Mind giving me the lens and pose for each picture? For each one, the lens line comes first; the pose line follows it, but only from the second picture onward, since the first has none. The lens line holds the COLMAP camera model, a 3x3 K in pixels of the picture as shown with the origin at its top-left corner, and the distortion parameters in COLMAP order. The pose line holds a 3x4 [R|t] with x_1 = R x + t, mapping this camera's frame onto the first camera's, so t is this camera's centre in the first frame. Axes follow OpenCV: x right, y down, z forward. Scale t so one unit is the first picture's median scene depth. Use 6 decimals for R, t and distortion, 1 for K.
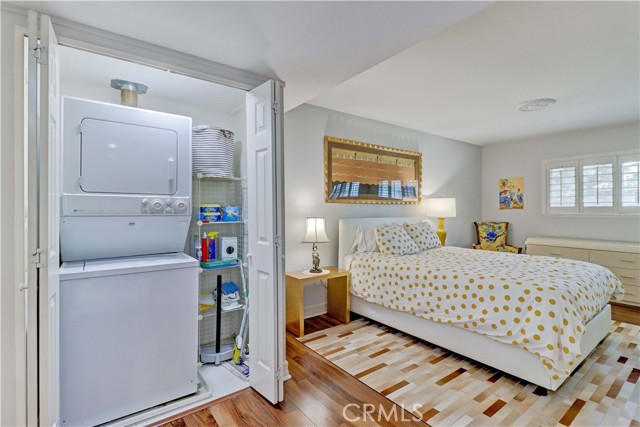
lens RADIAL K [[295.3, 0, 321.9], [0, 295.3, 208.1], [0, 0, 1]] dist [0.014725, -0.009247]
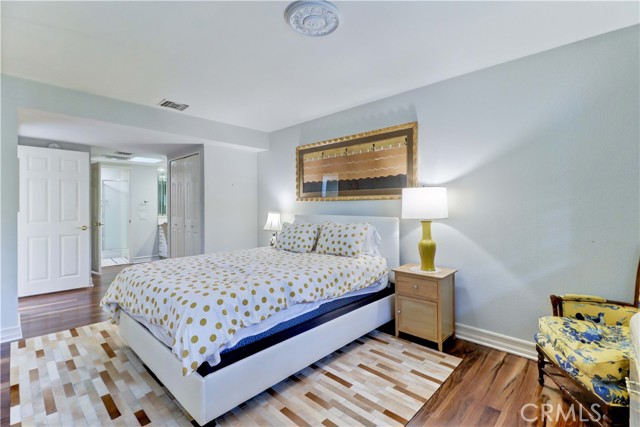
lens RADIAL K [[295.3, 0, 337.8], [0, 295.3, 207.2], [0, 0, 1]] dist [0.014725, -0.009247]
pose [[0.200535, 0.002206, -0.979684, 1.379105], [0.004960, 0.999982, 0.003266, 0.004081], [0.979674, -0.005514, 0.200521, 1.007599]]
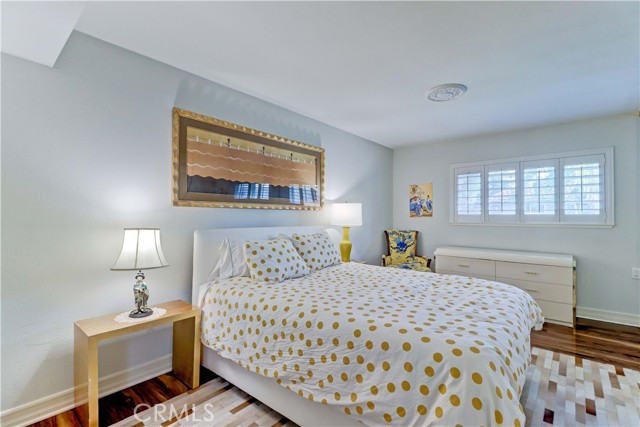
lens RADIAL K [[295.3, 0, 316.7], [0, 295.3, 212.0], [0, 0, 1]] dist [0.014725, -0.009247]
pose [[0.975065, 0.008571, 0.221755, 0.198085], [-0.006148, 0.999914, -0.011615, 0.001634], [-0.221836, 0.009962, 0.975033, 0.291637]]
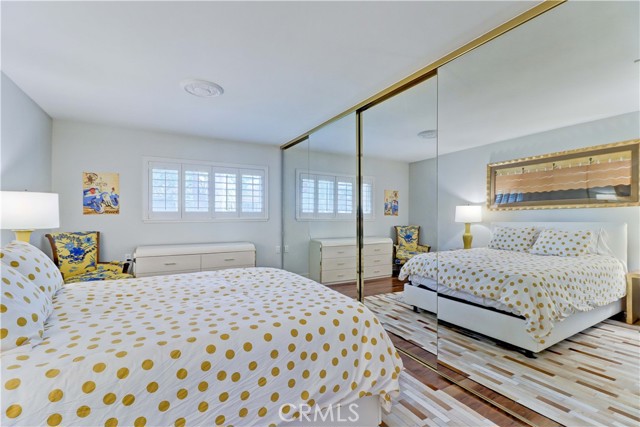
lens RADIAL K [[295.3, 0, 326.7], [0, 295.3, 210.3], [0, 0, 1]] dist [0.014725, -0.009247]
pose [[0.129012, 0.013685, 0.991549, -0.060215], [-0.005071, 0.999901, -0.013140, 0.002577], [-0.991630, -0.003333, 0.129068, 0.595762]]
